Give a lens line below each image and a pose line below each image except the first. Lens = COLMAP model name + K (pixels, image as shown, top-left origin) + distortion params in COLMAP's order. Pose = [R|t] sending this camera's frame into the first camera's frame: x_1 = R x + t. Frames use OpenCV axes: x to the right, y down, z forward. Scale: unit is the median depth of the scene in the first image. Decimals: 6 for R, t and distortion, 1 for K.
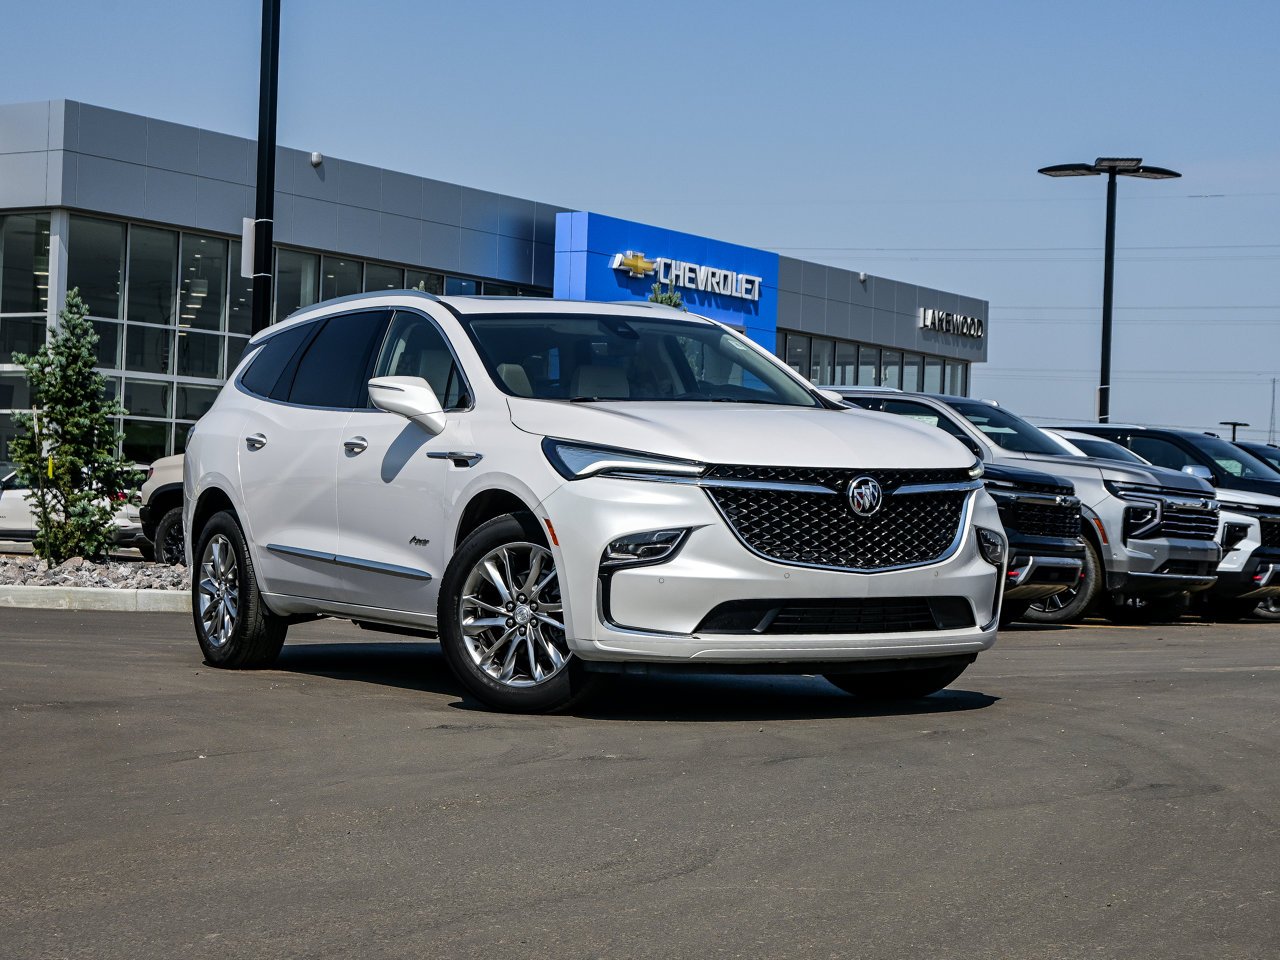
lens RADIAL K [[2577.1, 0, 616.3], [0, 2577.1, 435.4], [0, 0, 1]] dist [0.006321, 0.175063]
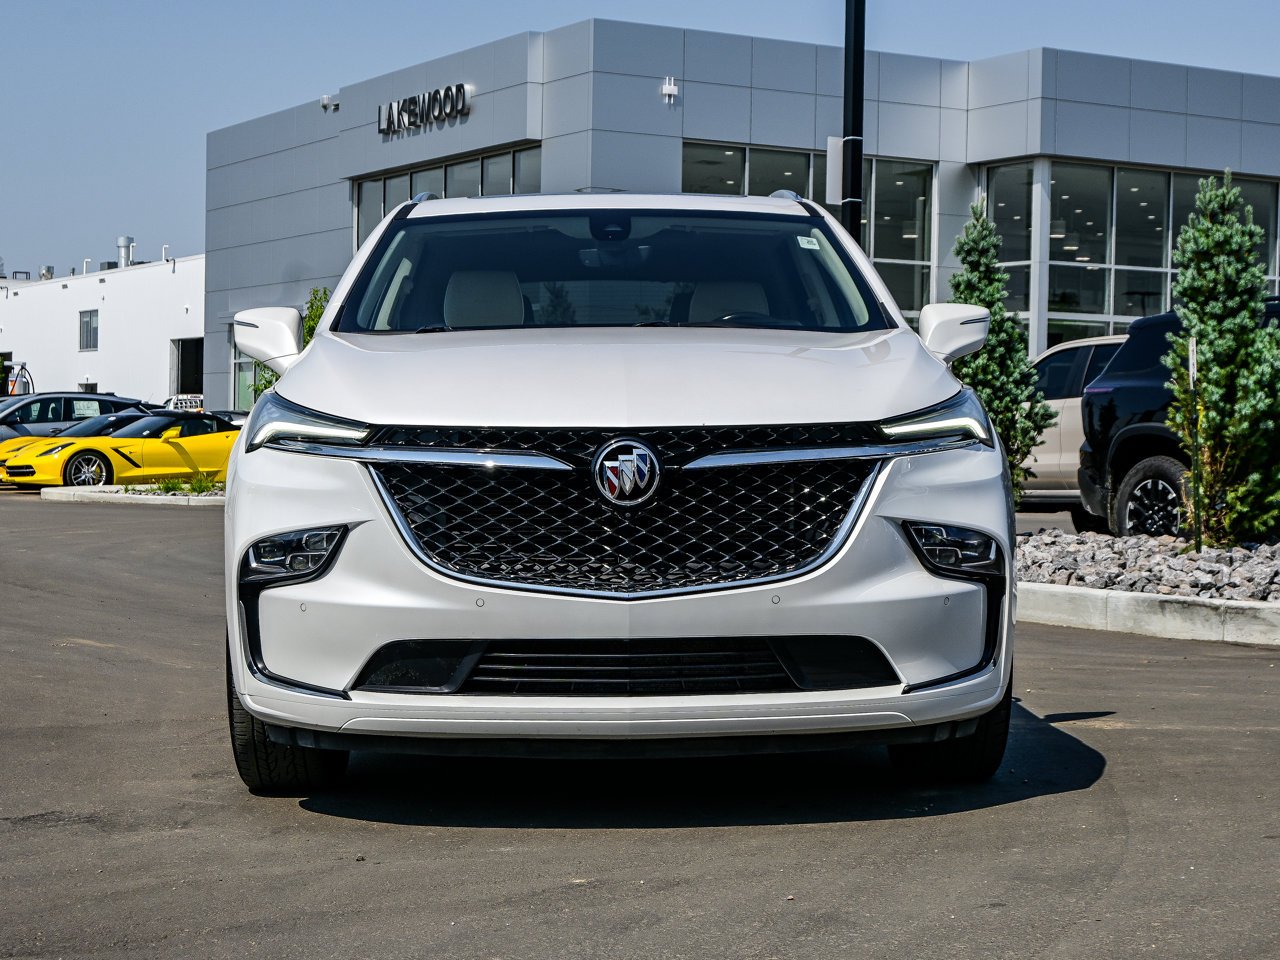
lens RADIAL K [[2385.0, 0, 640.0], [0, 2385.0, 480.0], [0, 0, 1]] dist [-0.050868, -0.124975]
pose [[0.886720, -0.006702, -0.462258, 0.360537], [0.025961, 0.999039, 0.035315, 0.005398], [0.461577, -0.043316, 0.886042, 0.499860]]
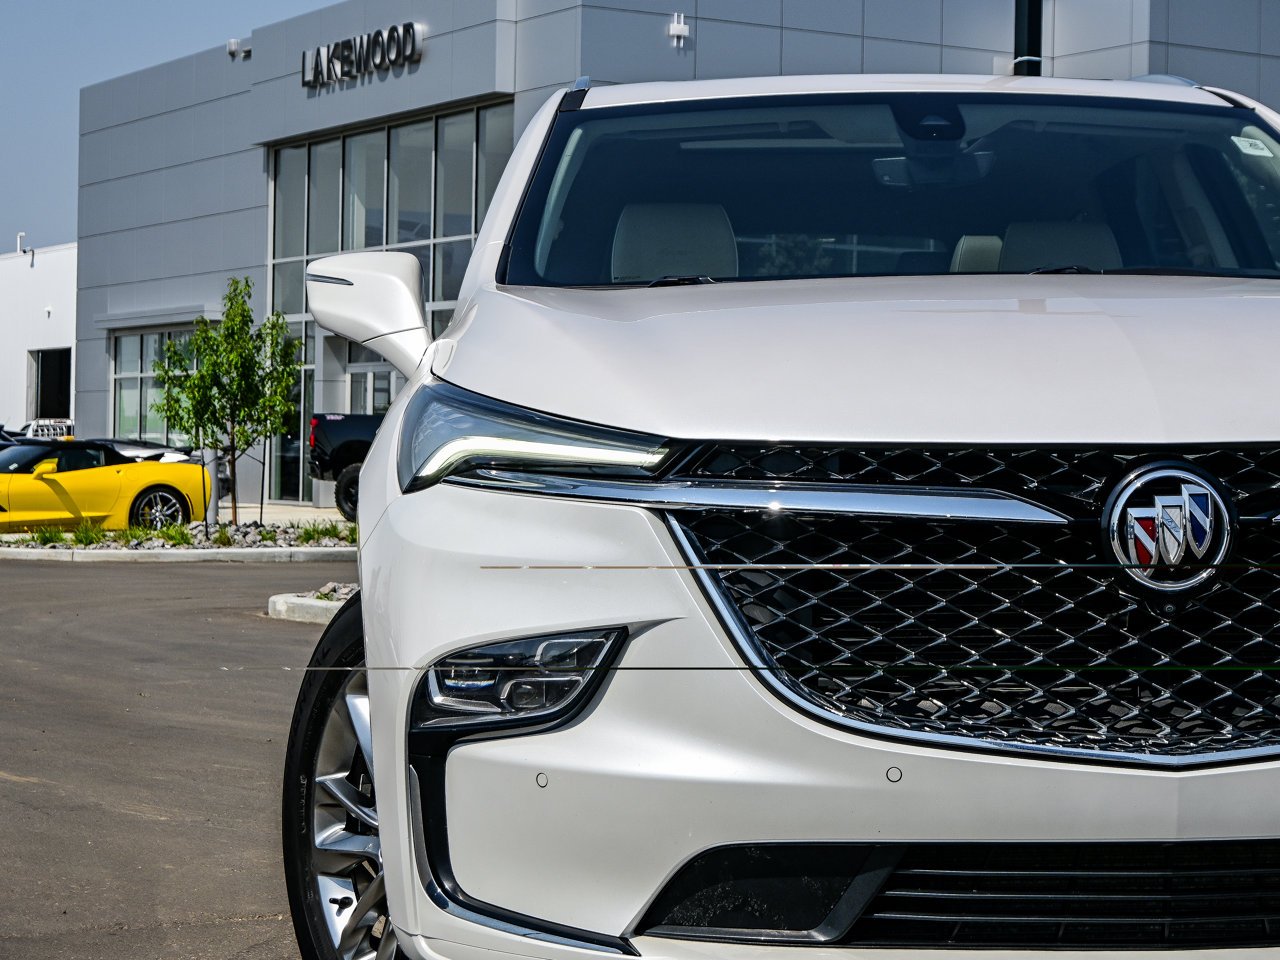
lens RADIAL K [[2896.3, 0, 640.4], [0, 2896.3, 446.0], [0, 0, 1]] dist [-0.052383, 0.871684]
pose [[0.895443, -0.020569, -0.444701, 0.199169], [0.027285, 0.999590, 0.008708, 0.008117], [0.444339, -0.019932, 0.895637, 0.643327]]
